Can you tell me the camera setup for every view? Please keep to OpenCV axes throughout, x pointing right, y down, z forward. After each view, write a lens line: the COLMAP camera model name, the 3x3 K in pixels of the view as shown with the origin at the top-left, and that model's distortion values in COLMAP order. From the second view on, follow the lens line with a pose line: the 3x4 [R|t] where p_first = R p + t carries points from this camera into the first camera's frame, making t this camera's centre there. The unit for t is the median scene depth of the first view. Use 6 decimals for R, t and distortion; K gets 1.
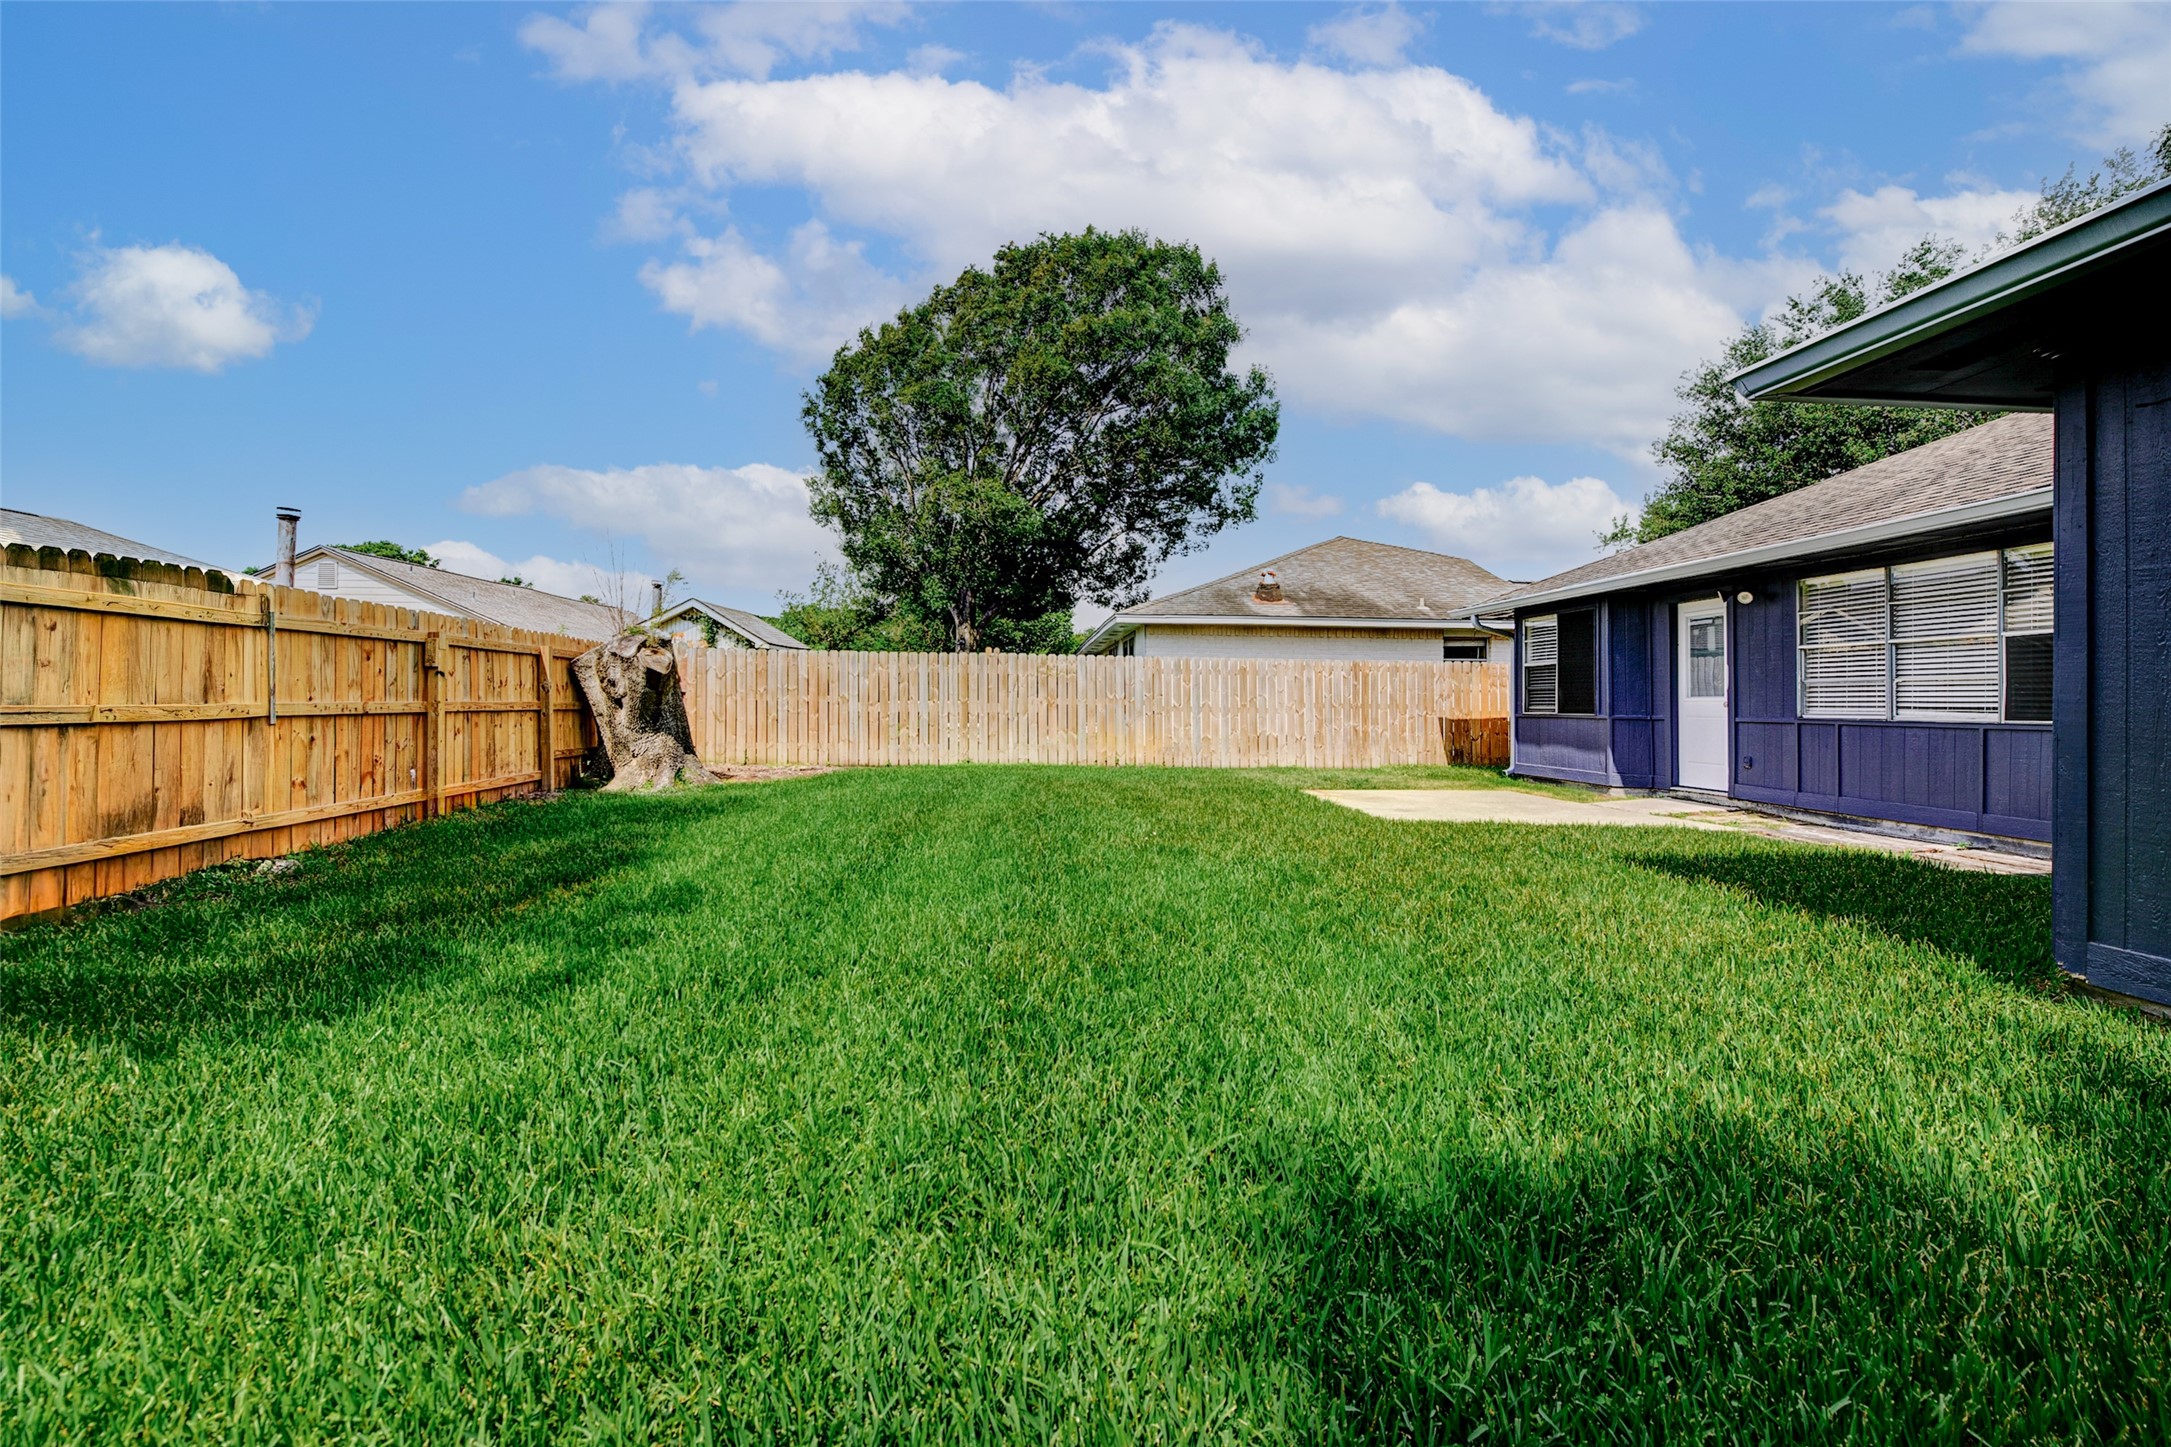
lens RADIAL K [[913.7, 0, 1112.3], [0, 913.7, 701.2], [0, 0, 1]] dist [-0.022685, -0.001845]
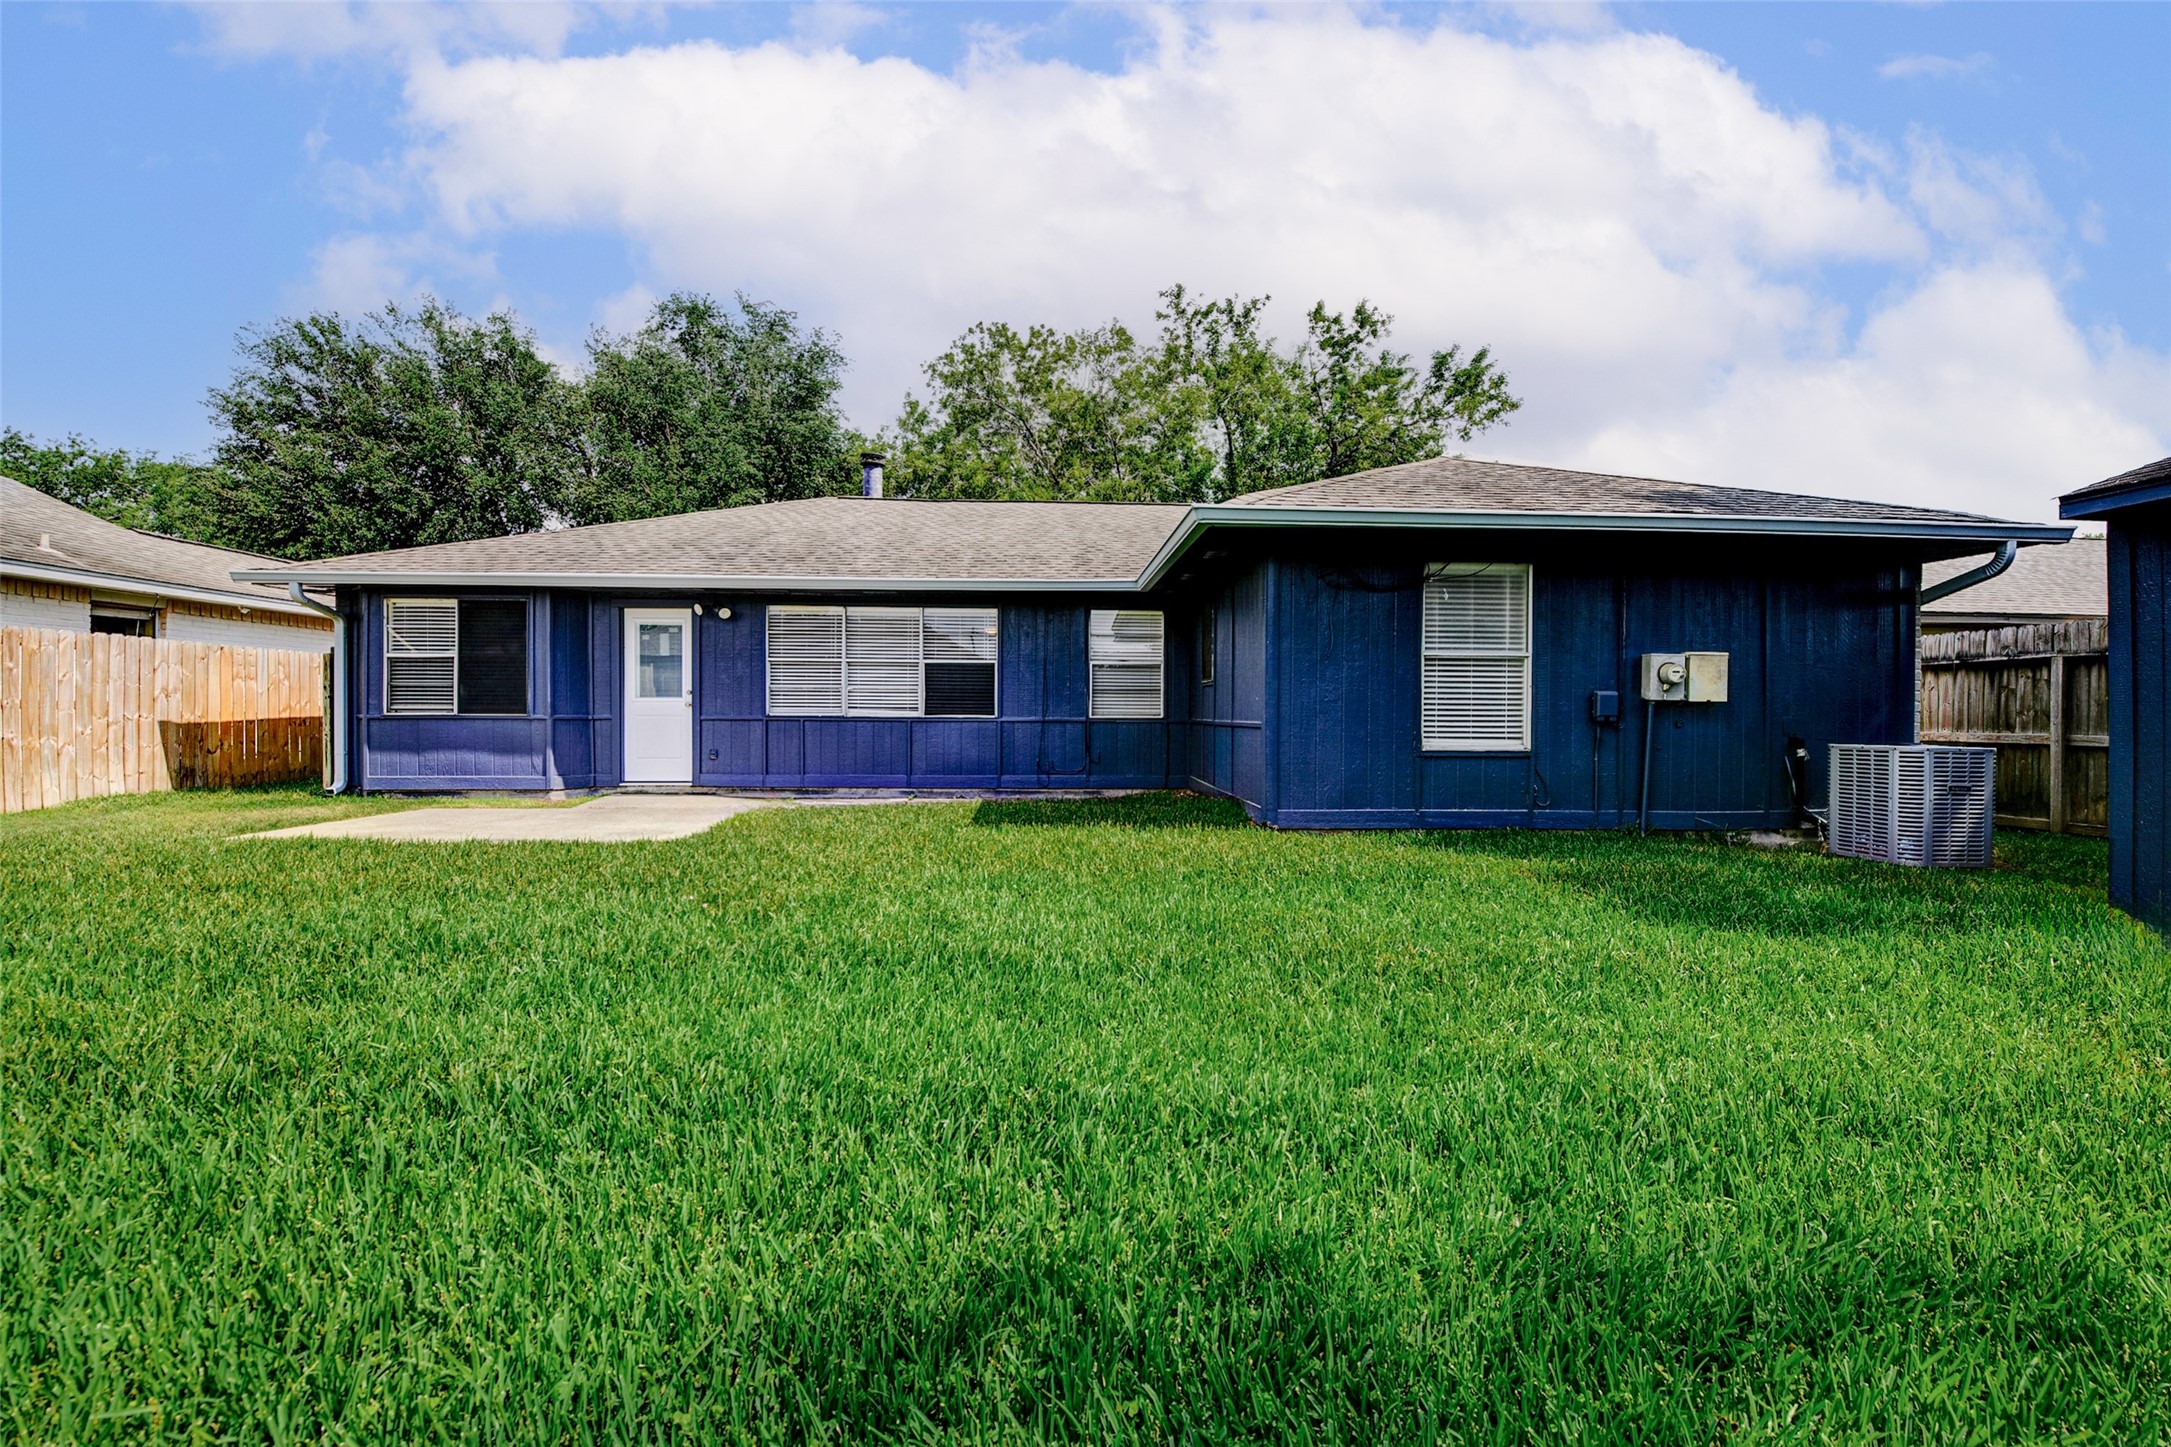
lens RADIAL K [[890.0, 0, 1081.7], [0, 890.0, 714.0], [0, 0, 1]] dist [-0.021324, 0.001532]
pose [[0.064391, -0.005231, 0.997911, -0.343538], [-0.006716, 0.999961, 0.005675, 0.005259], [-0.997902, -0.007067, 0.064353, 0.391378]]
